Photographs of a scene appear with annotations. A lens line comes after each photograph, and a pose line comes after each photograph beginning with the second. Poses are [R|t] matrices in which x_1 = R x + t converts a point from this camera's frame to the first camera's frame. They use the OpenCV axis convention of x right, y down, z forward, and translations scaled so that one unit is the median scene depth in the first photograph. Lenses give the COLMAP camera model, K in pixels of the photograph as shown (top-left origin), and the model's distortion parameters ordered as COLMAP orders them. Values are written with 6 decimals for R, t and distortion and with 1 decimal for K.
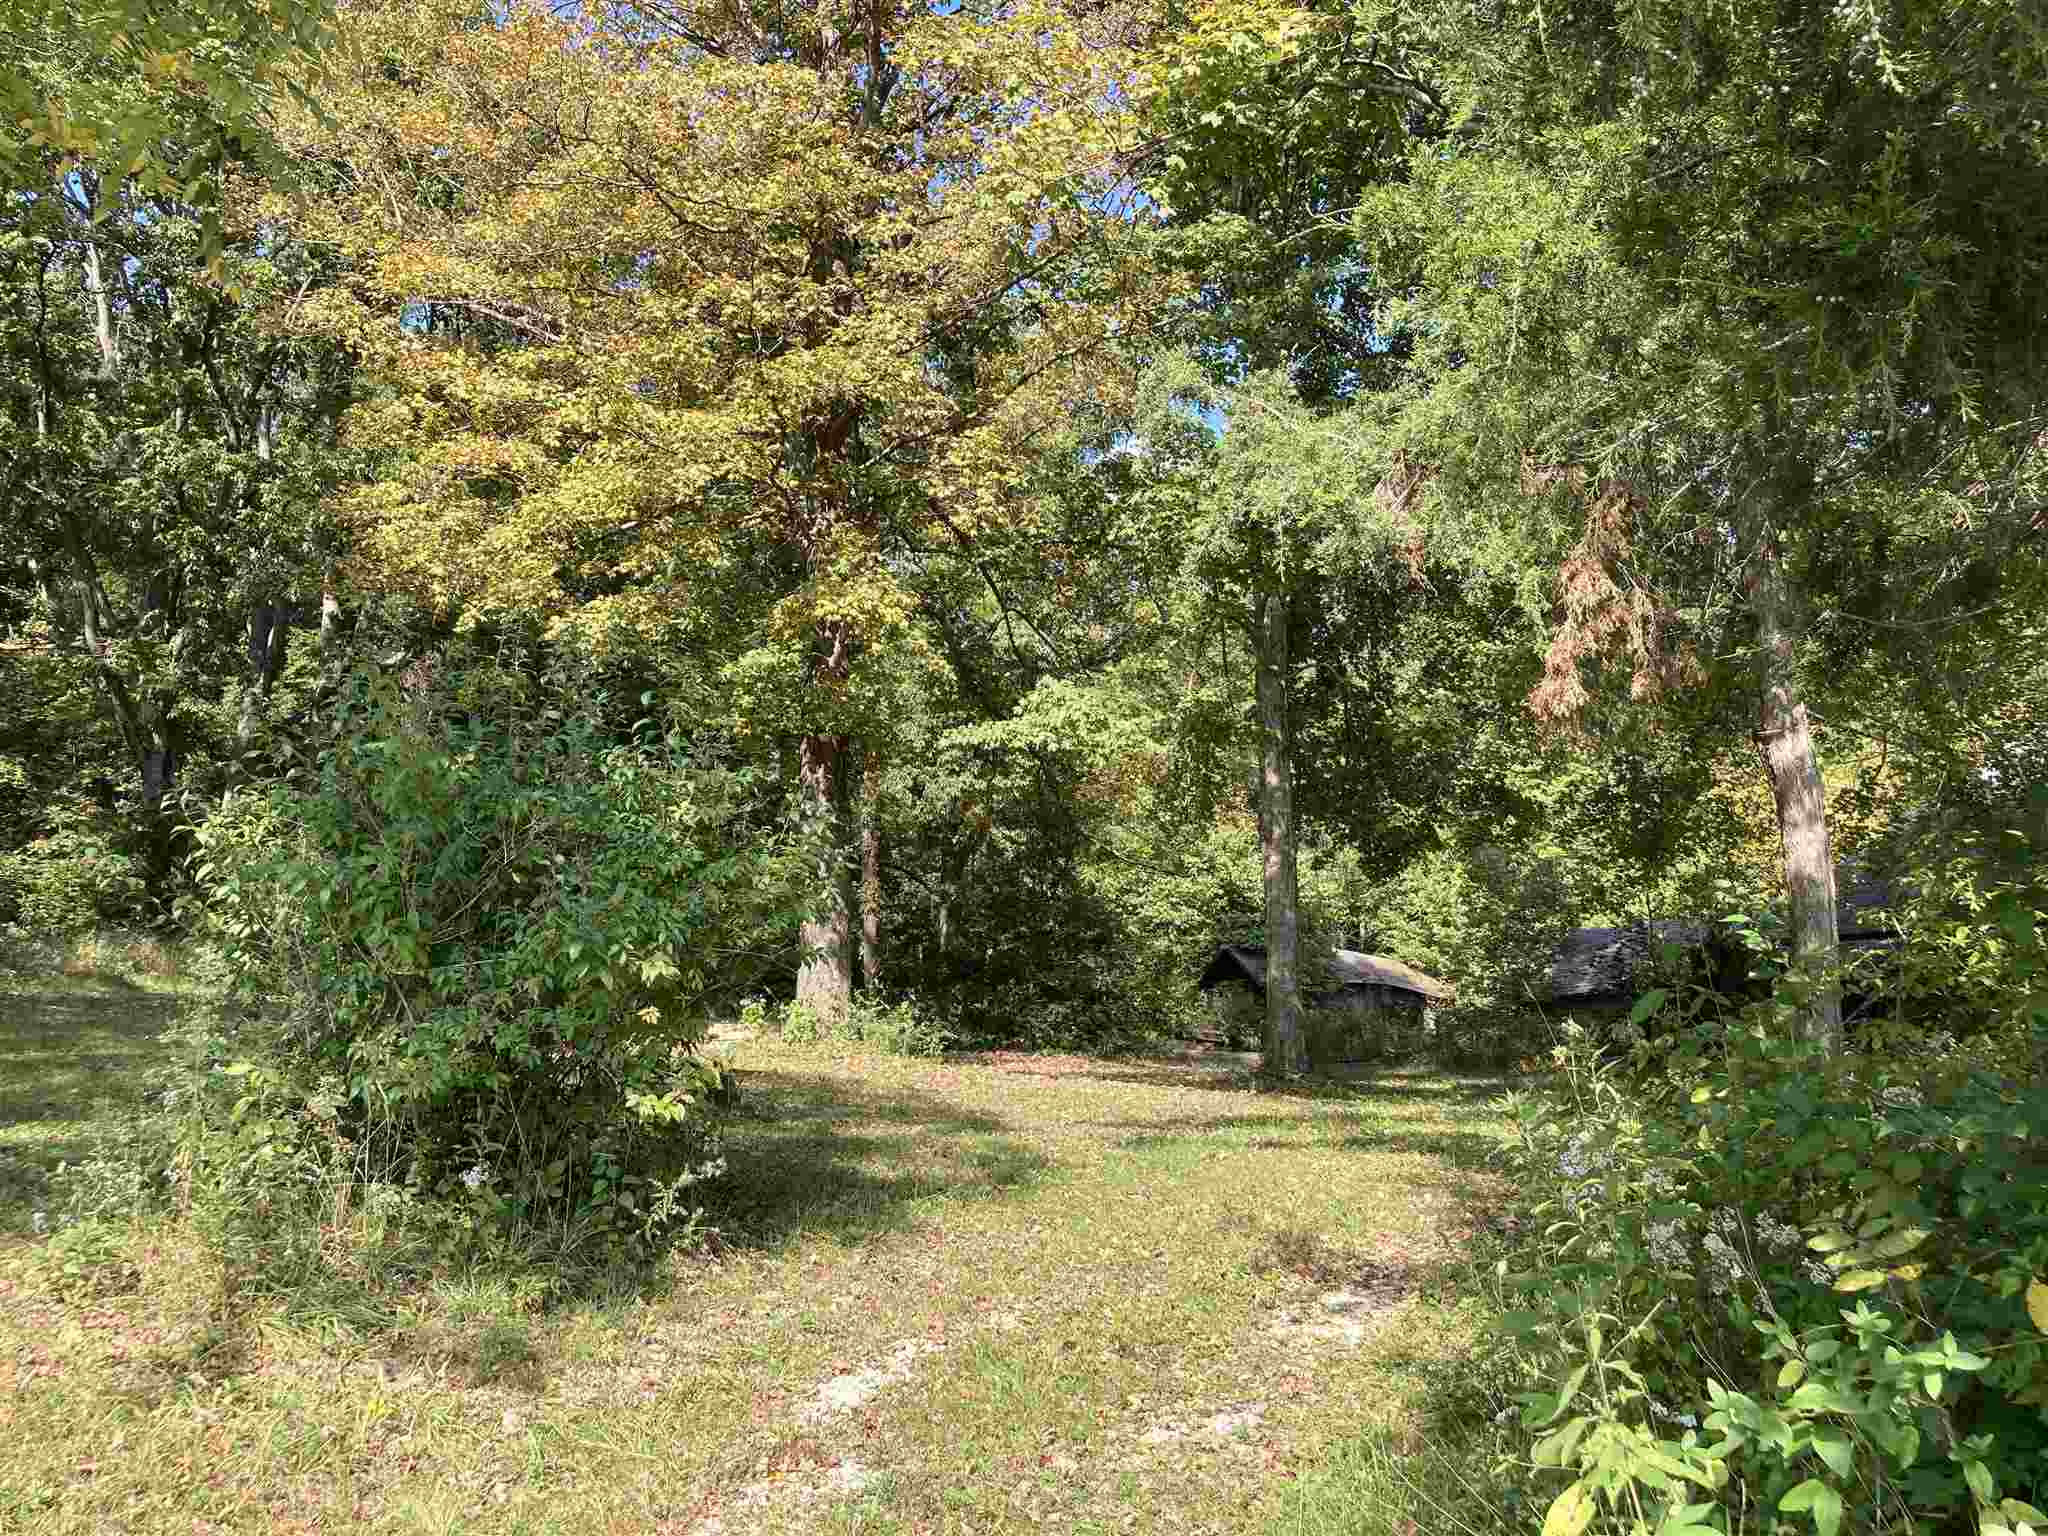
lens RADIAL K [[1812.9, 0, 1026.7], [0, 1812.9, 729.7], [0, 0, 1]] dist [0.153460, -0.178937]
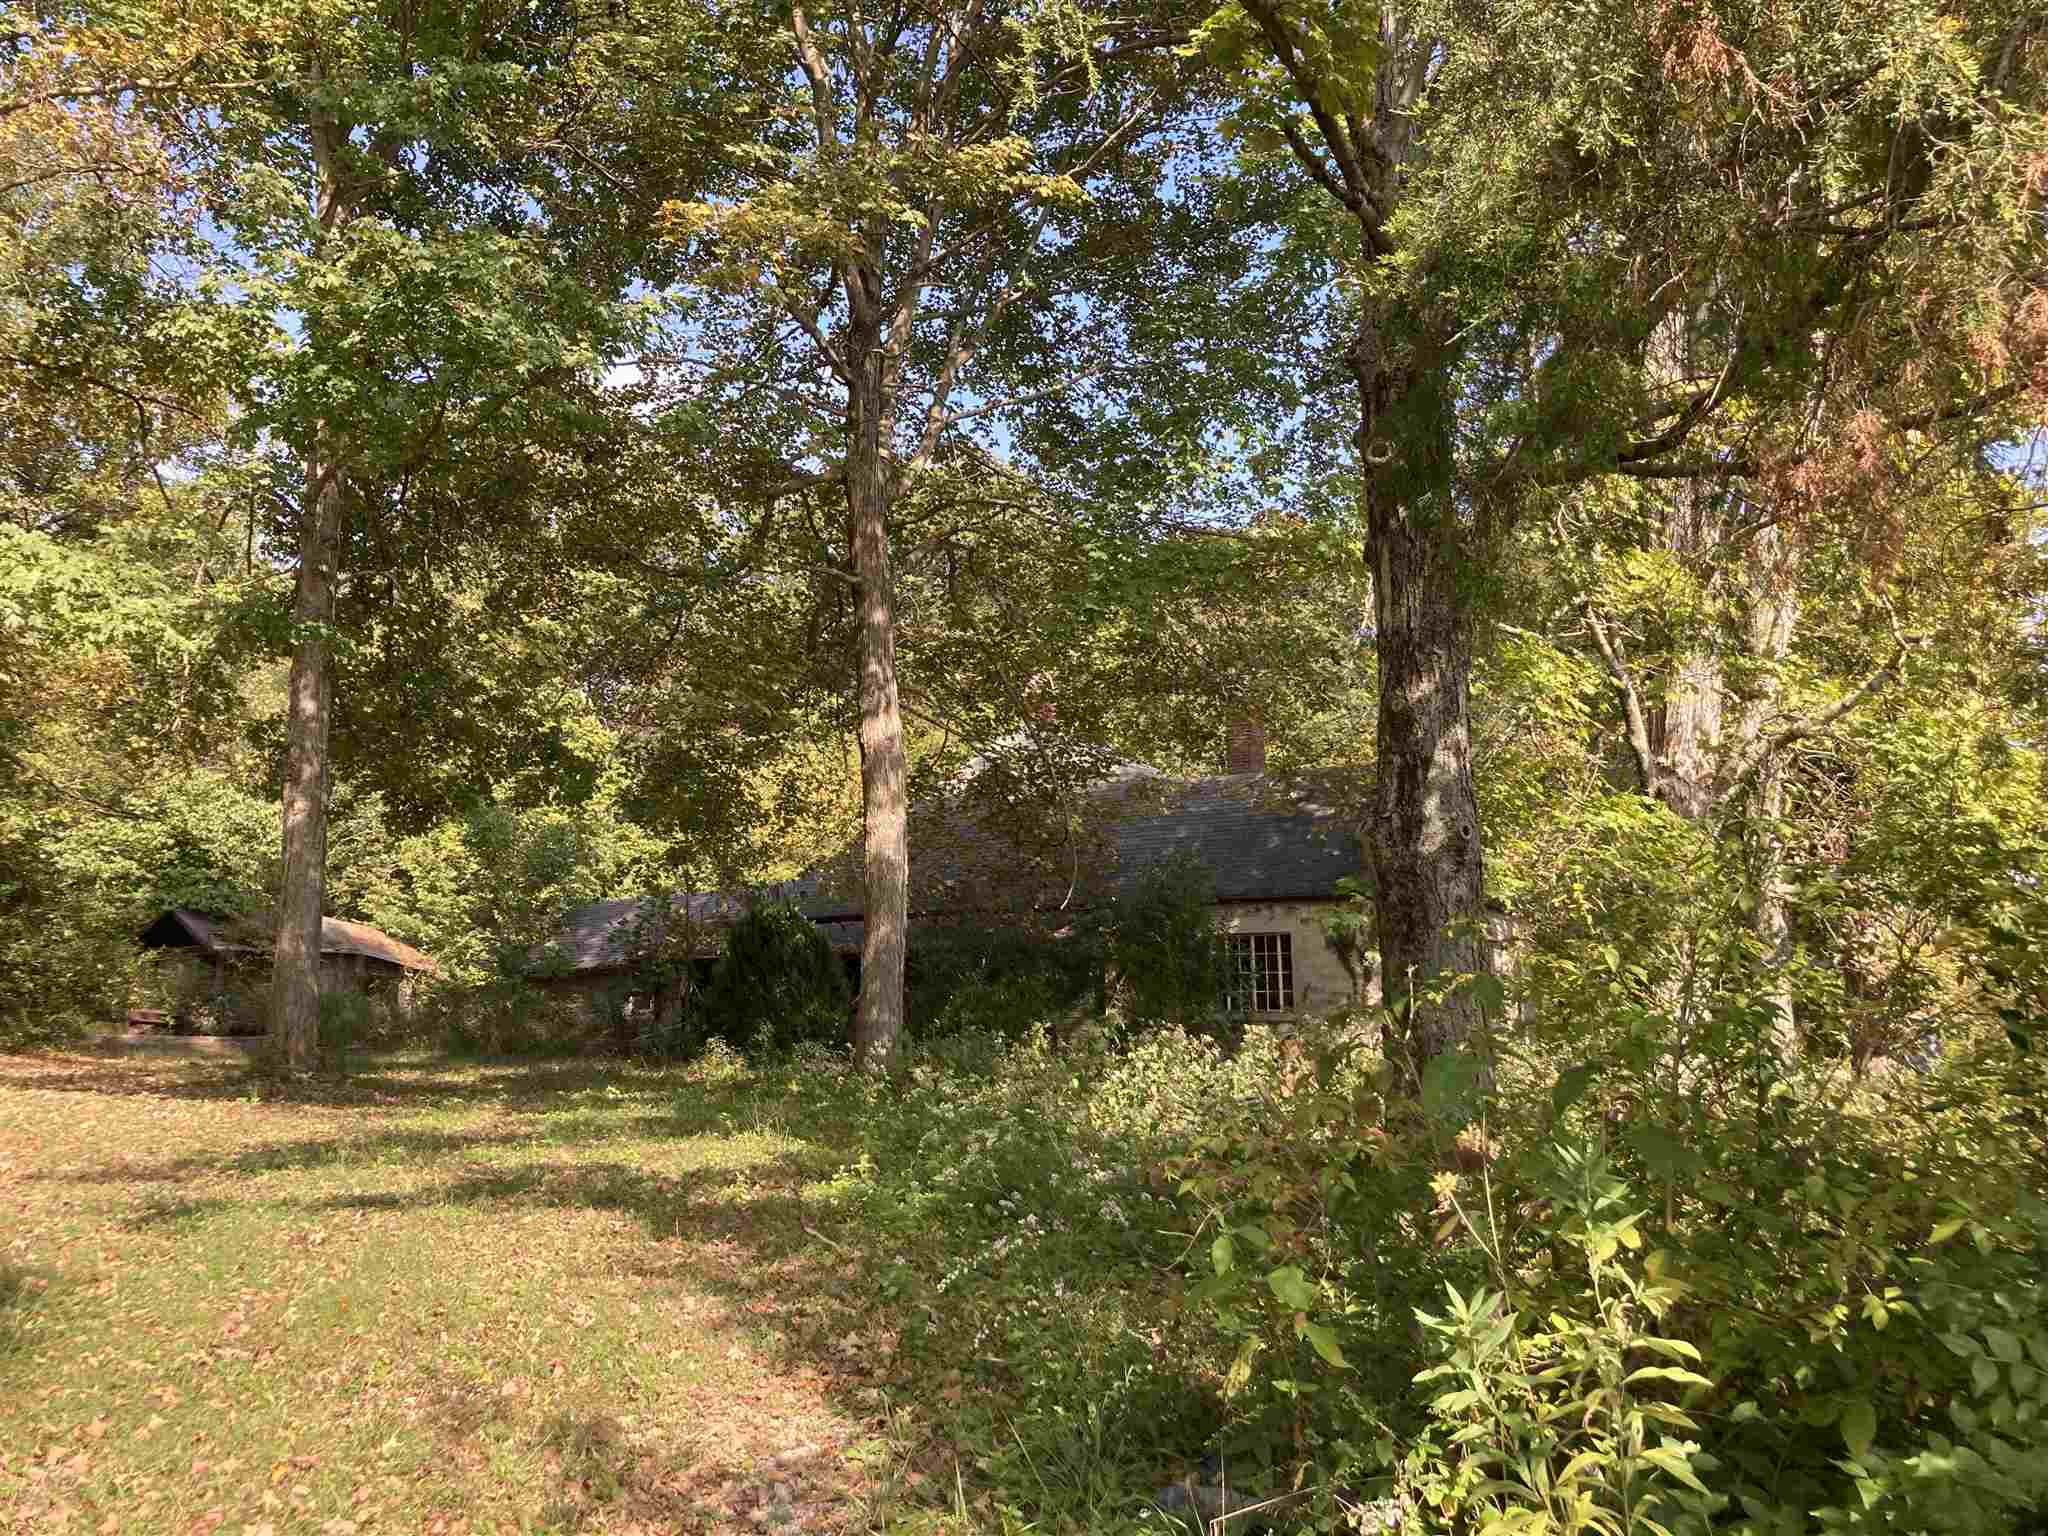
lens RADIAL K [[1719.4, 0, 1022.0], [0, 1719.4, 746.4], [0, 0, 1]] dist [0.039847, 0.001422]
pose [[0.825320, 0.092075, 0.557108, -0.021742], [-0.104341, 0.994493, -0.009789, 0.014812], [-0.554941, -0.050050, 0.830383, 0.144626]]
